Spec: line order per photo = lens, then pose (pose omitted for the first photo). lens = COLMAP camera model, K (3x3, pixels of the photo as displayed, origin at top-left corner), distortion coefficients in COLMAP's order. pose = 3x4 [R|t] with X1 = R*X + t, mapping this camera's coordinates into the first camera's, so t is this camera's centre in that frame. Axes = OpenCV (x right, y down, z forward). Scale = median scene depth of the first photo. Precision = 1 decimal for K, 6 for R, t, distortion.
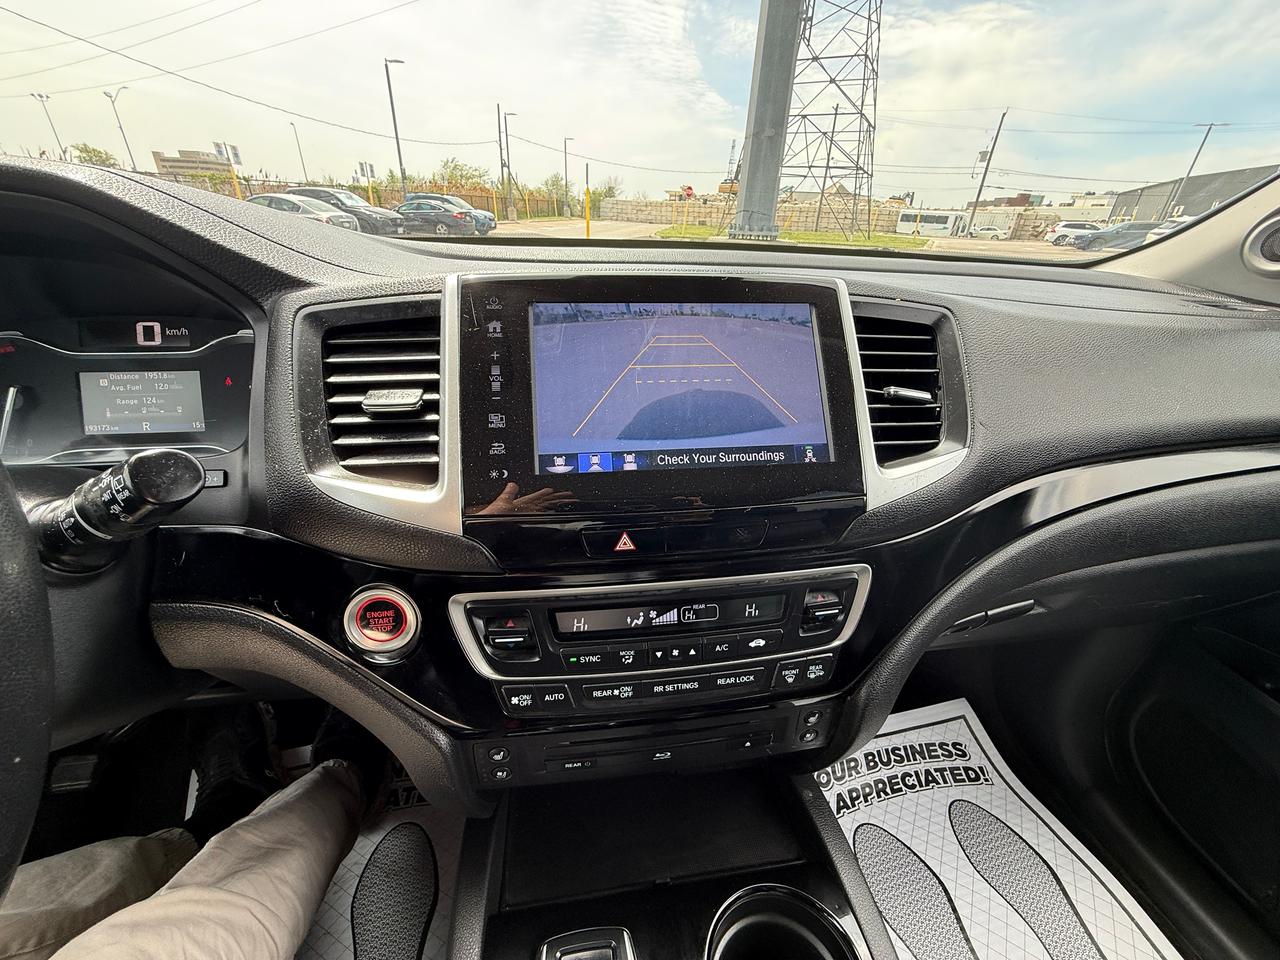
lens RADIAL K [[509.9, 0, 639.4], [0, 509.9, 478.0], [0, 0, 1]] dist [-0.001862, -0.000043]
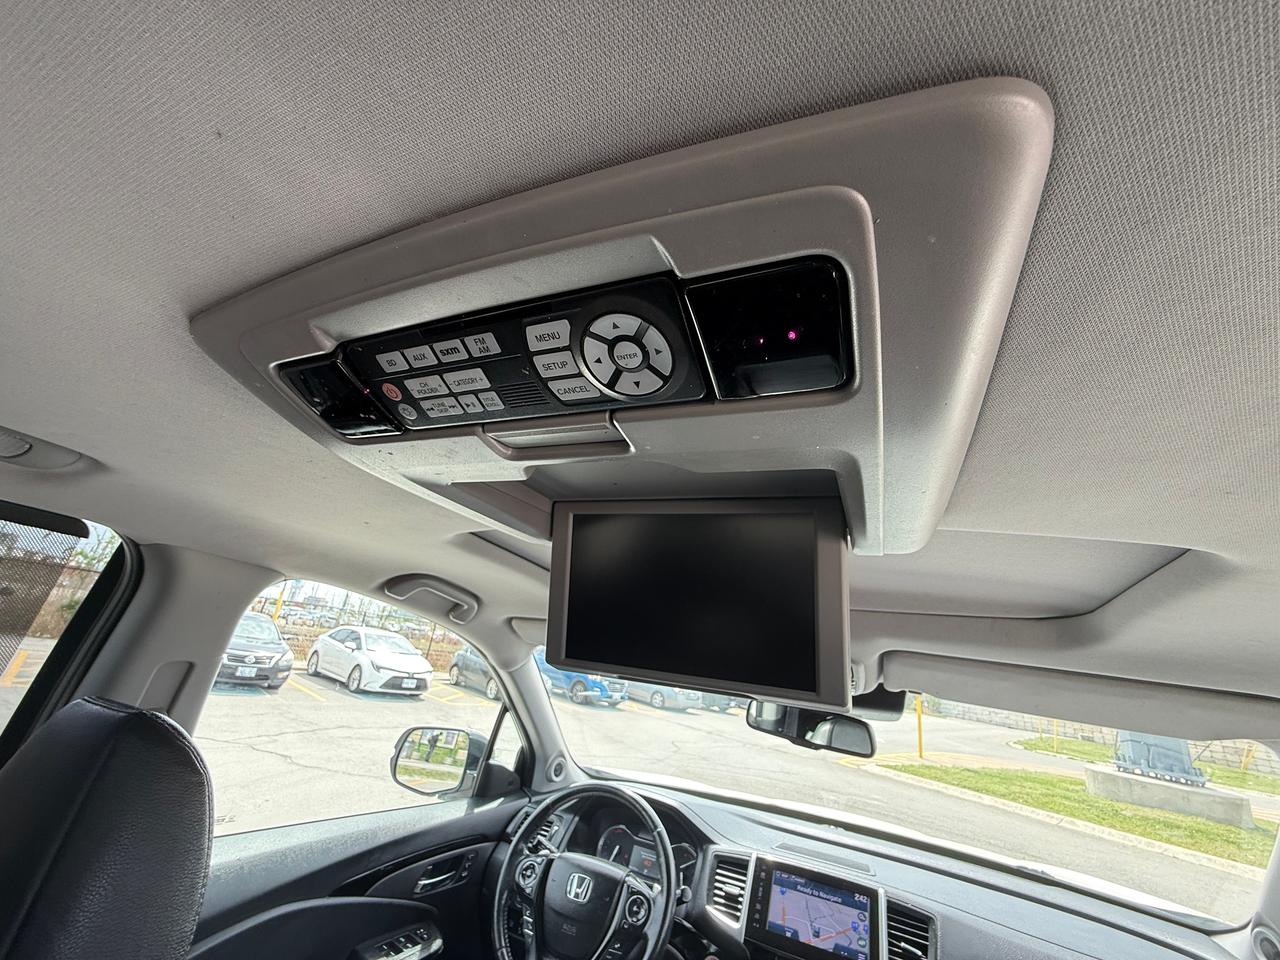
lens RADIAL K [[509.9, 0, 639.4], [0, 509.9, 478.0], [0, 0, 1]] dist [-0.001862, -0.000043]
pose [[0.836927, -0.109262, -0.536298, 0.994983], [-0.341493, 0.661493, -0.667690, 0.447589], [0.427711, 0.741950, 0.516308, -2.693352]]
